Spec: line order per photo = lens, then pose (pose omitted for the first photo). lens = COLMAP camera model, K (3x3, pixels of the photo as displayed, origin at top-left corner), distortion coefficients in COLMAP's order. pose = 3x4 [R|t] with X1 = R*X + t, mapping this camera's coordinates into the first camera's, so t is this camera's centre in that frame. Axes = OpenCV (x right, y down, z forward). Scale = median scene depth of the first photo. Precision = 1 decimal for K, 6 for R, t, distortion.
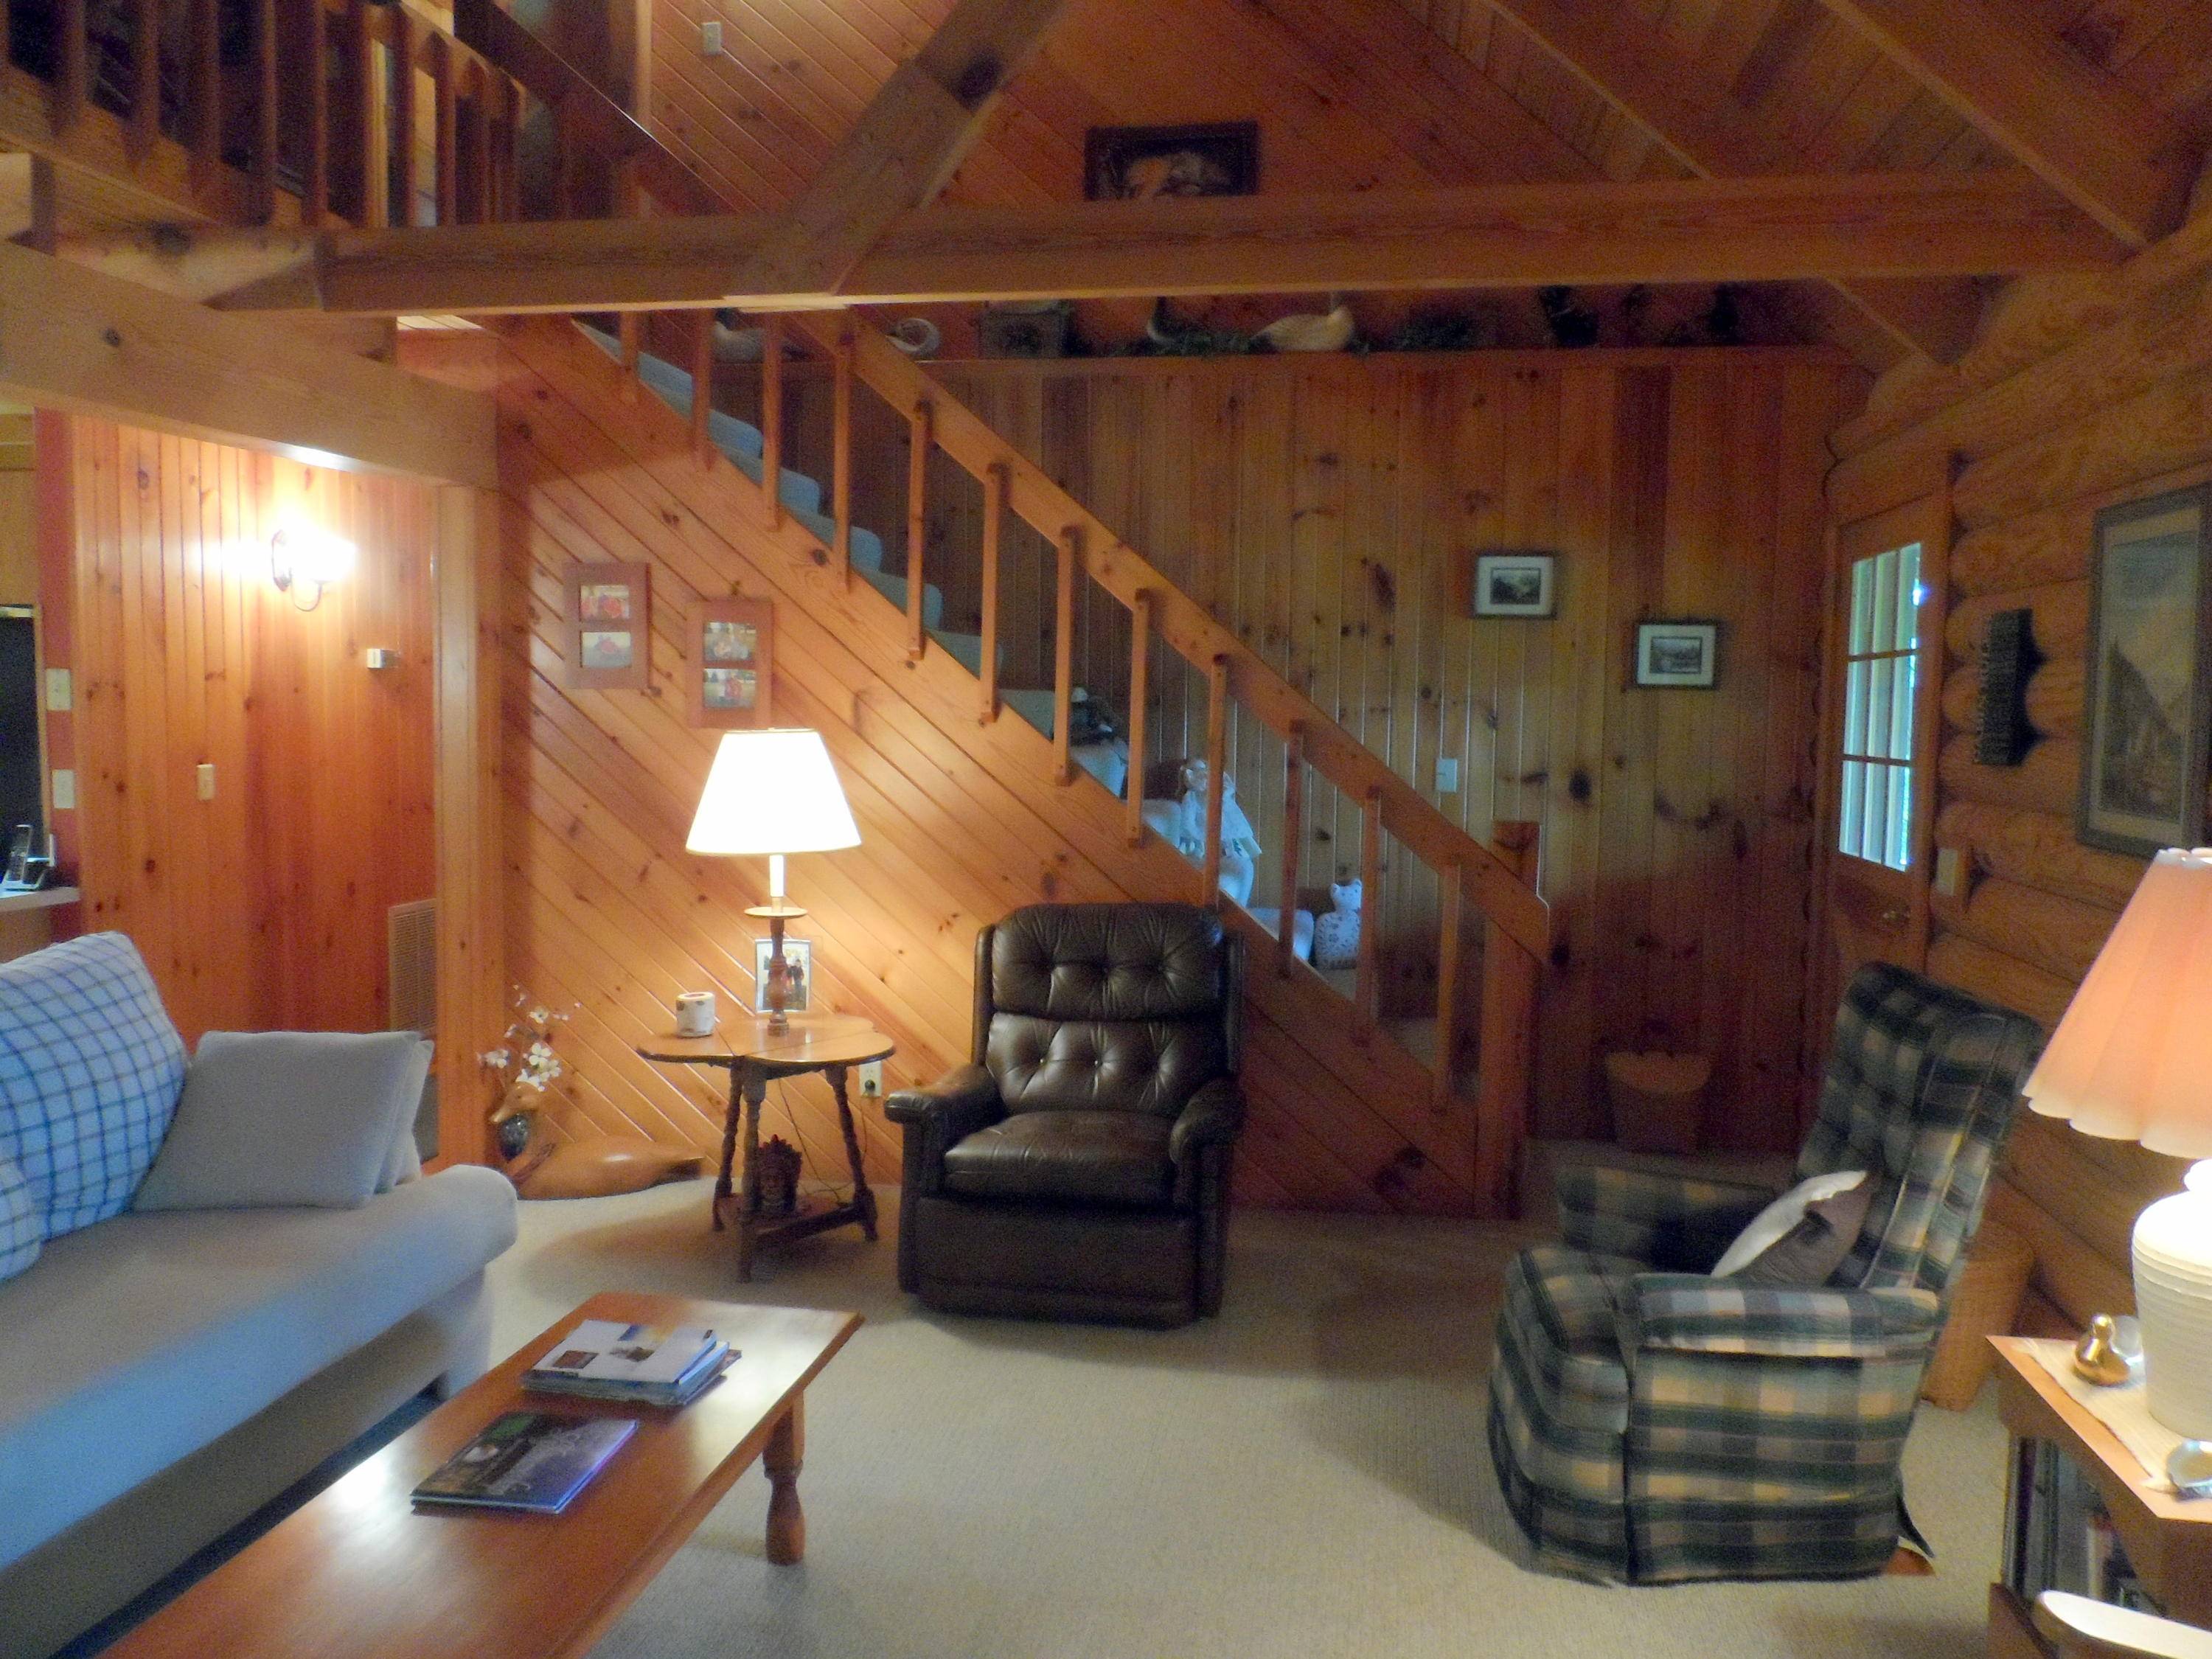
lens RADIAL K [[1681.8, 0, 1103.5], [0, 1681.8, 832.6], [0, 0, 1]] dist [-0.010398, 0.009799]
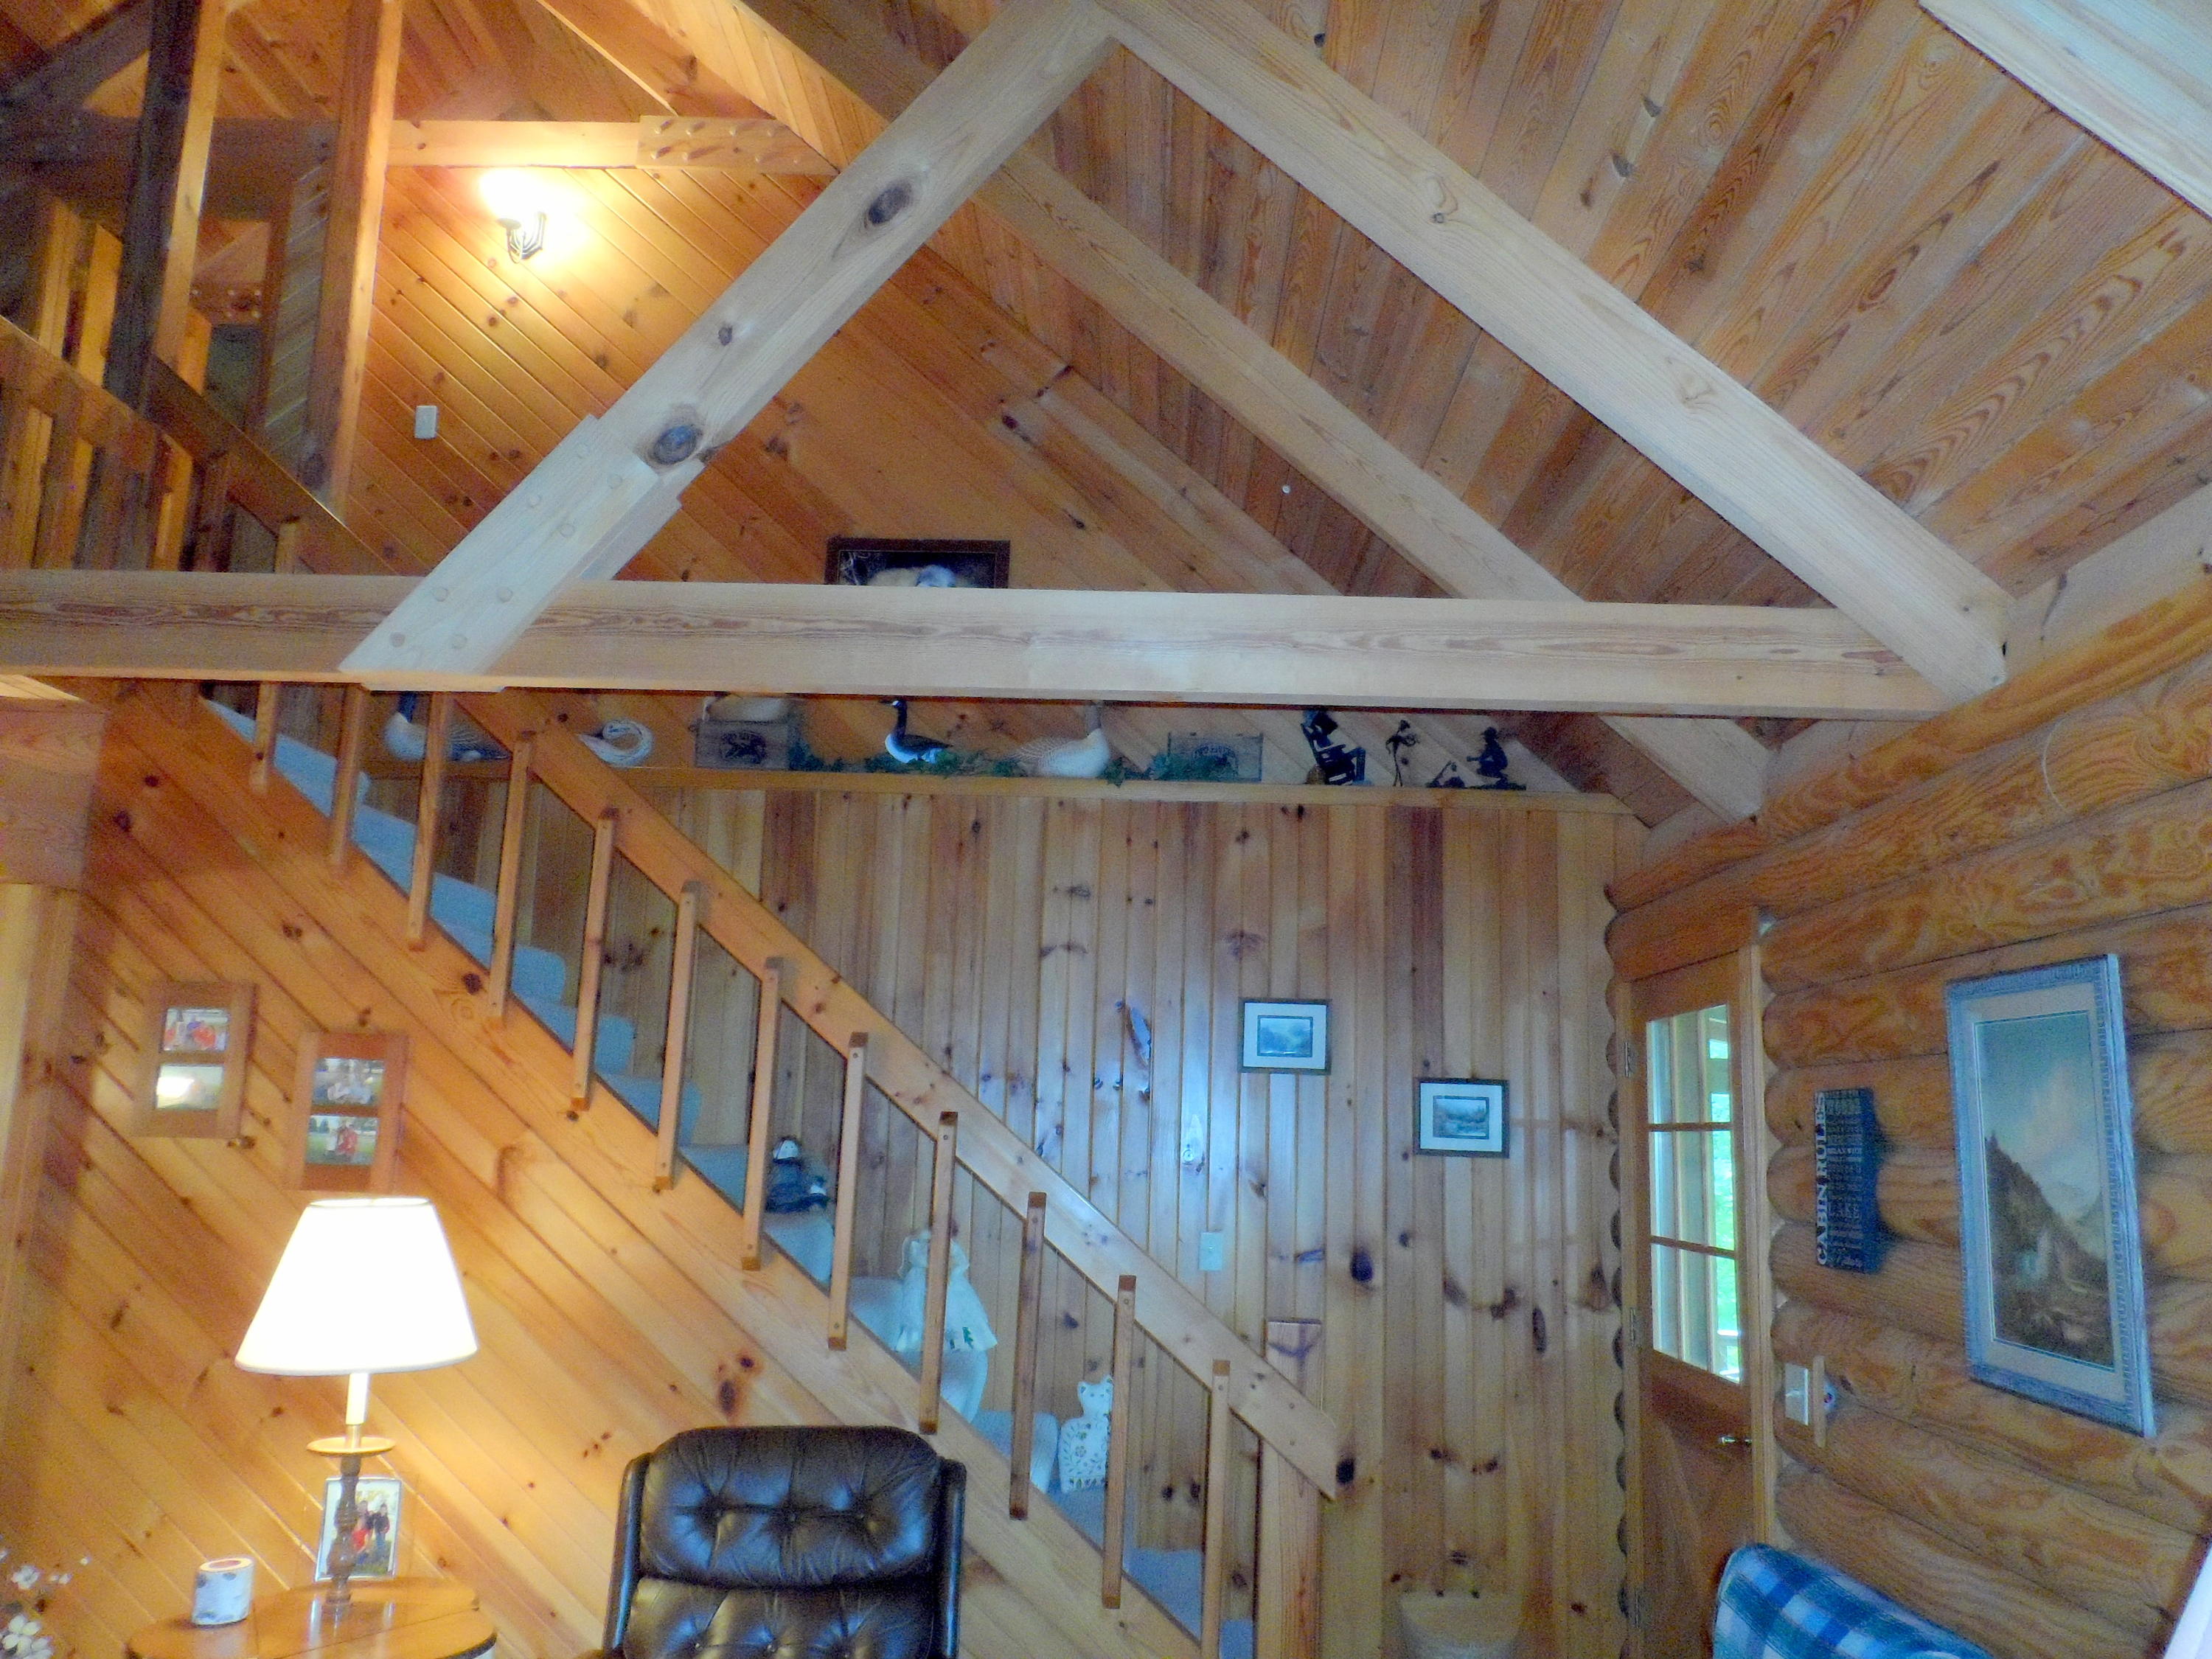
lens RADIAL K [[1681.8, 0, 1105.6], [0, 1681.8, 832.7], [0, 0, 1]] dist [-0.010398, 0.009799]
pose [[0.989590, 0.041767, 0.137718, 0.023557], [-0.006290, 0.968597, -0.248558, -0.030441], [-0.143775, 0.245104, 0.958777, 0.134751]]
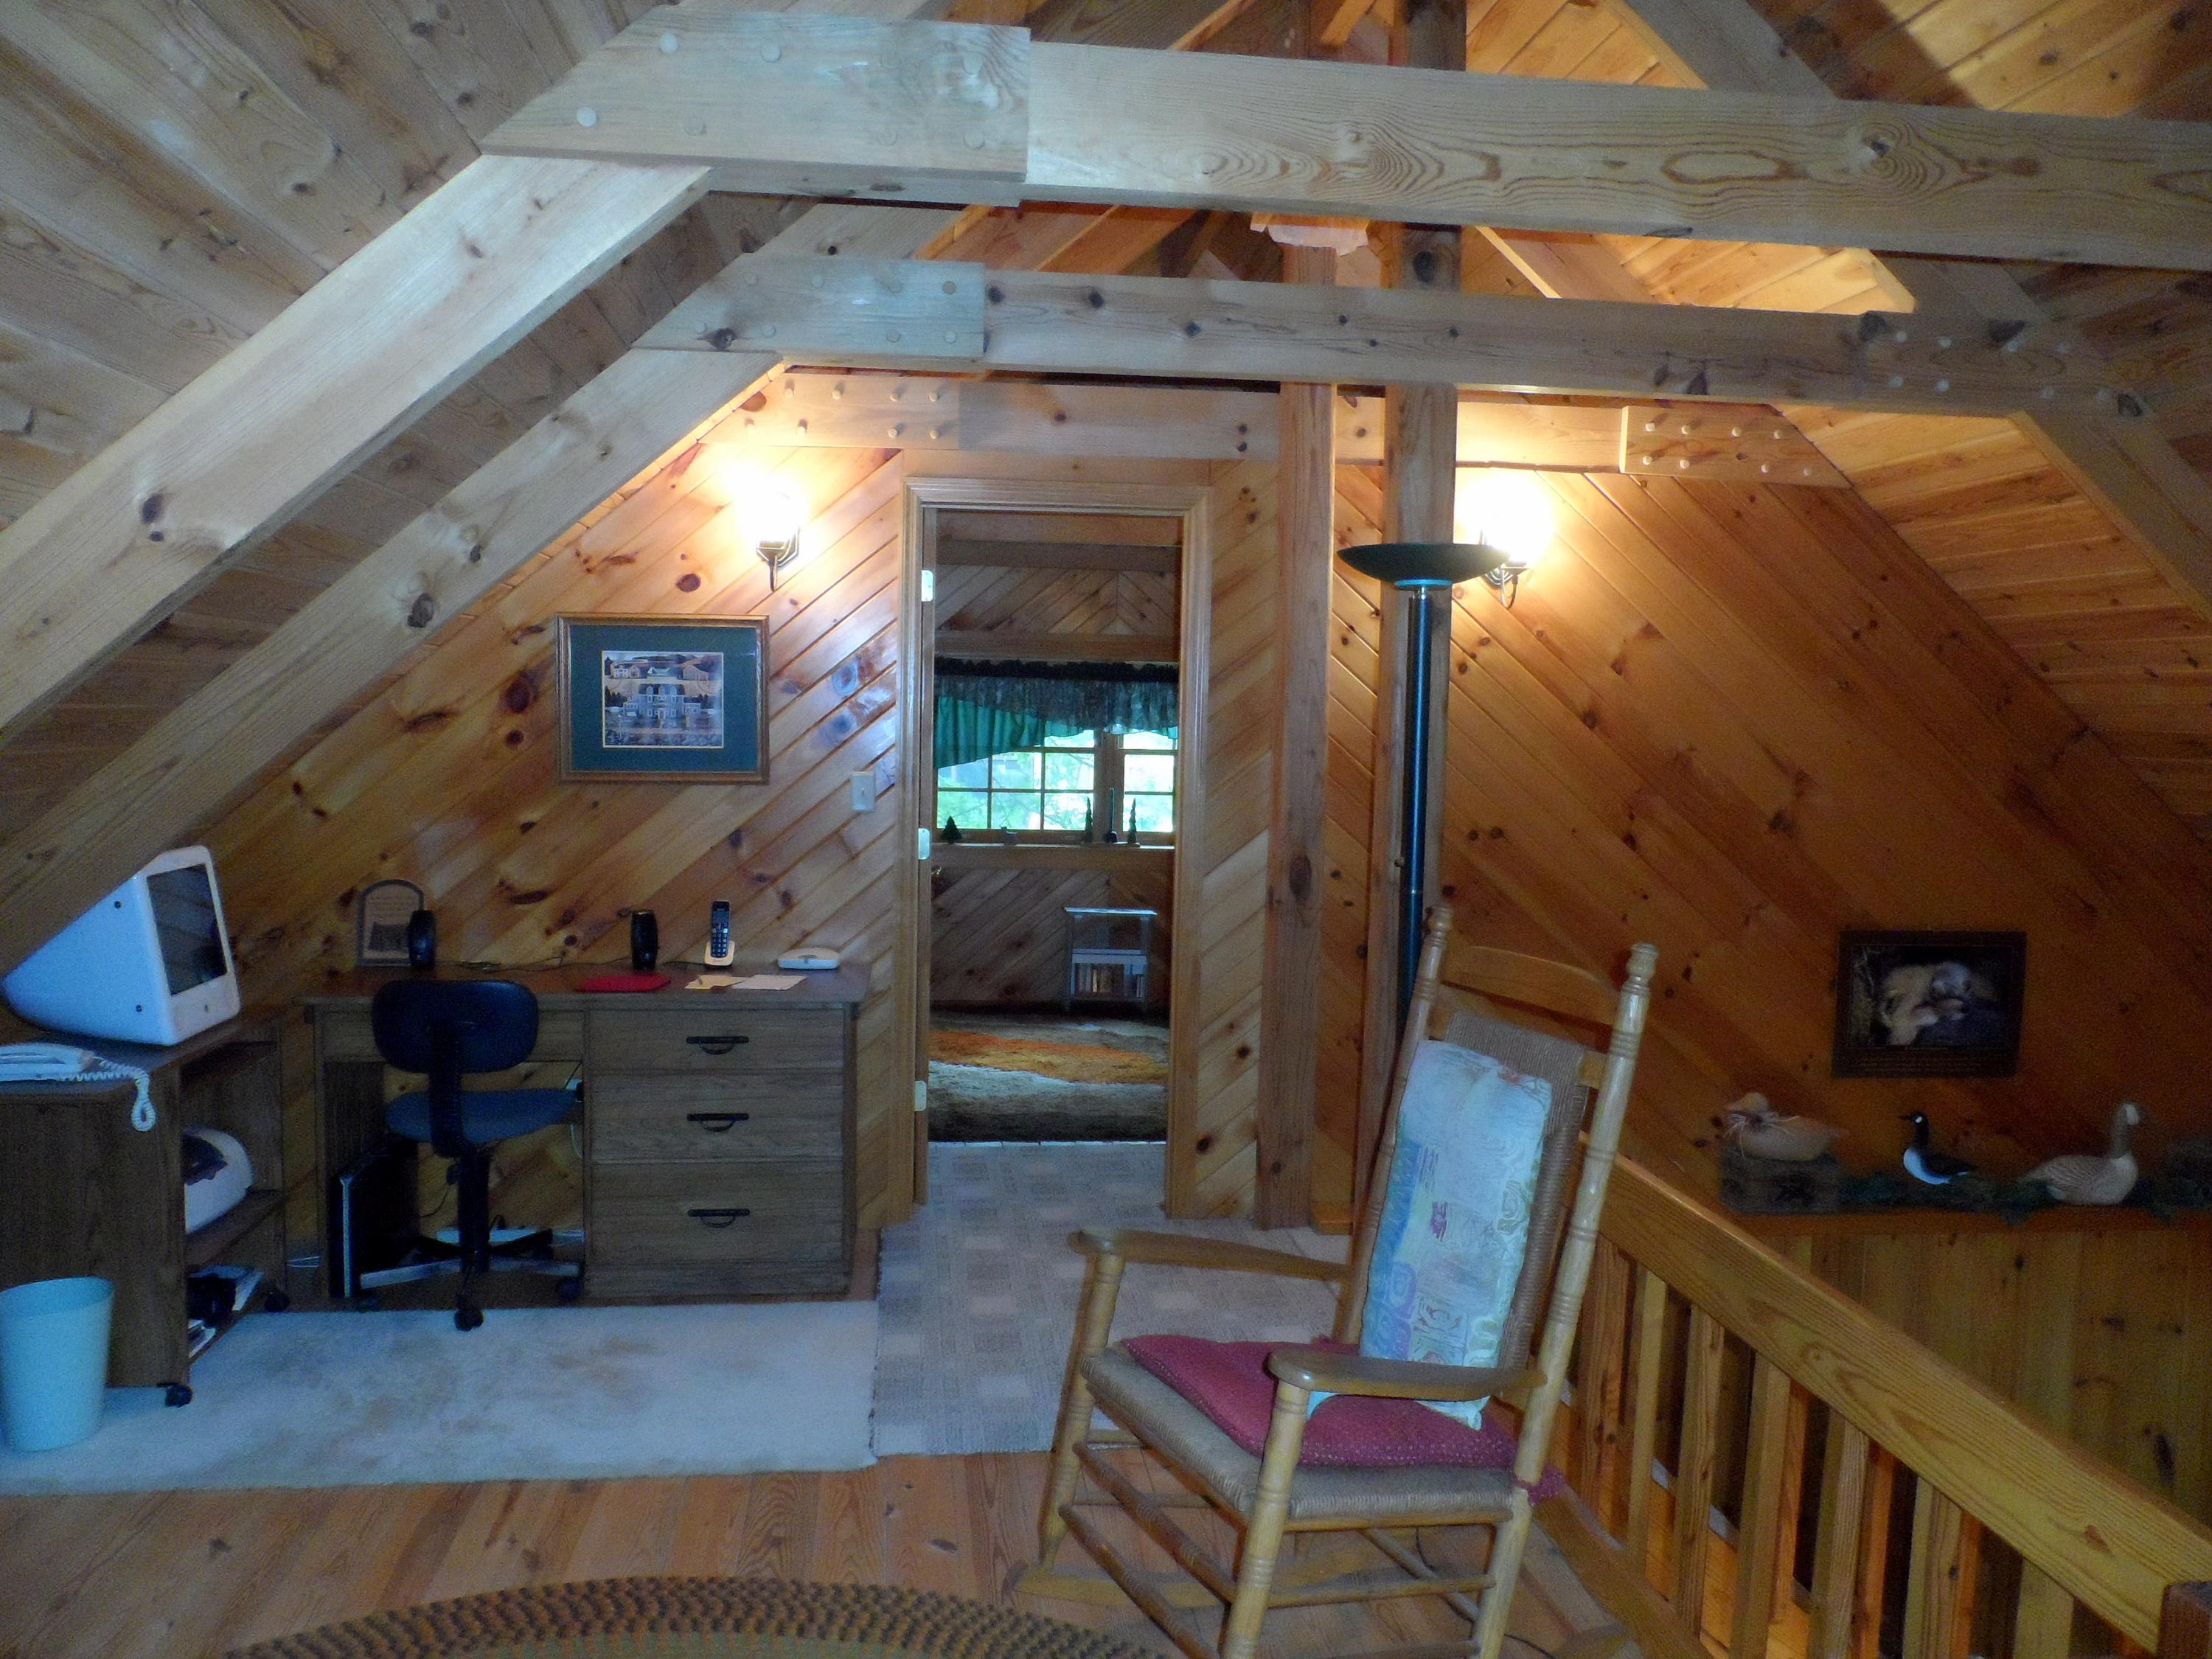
lens RADIAL K [[1681.8, 0, 1109.3], [0, 1681.8, 832.7], [0, 0, 1]] dist [-0.010398, 0.009799]
pose [[0.958052, -0.012755, 0.286310, -0.687108], [0.011370, 0.999914, 0.006499, -0.537861], [-0.286368, -0.002971, 0.958115, 0.324308]]
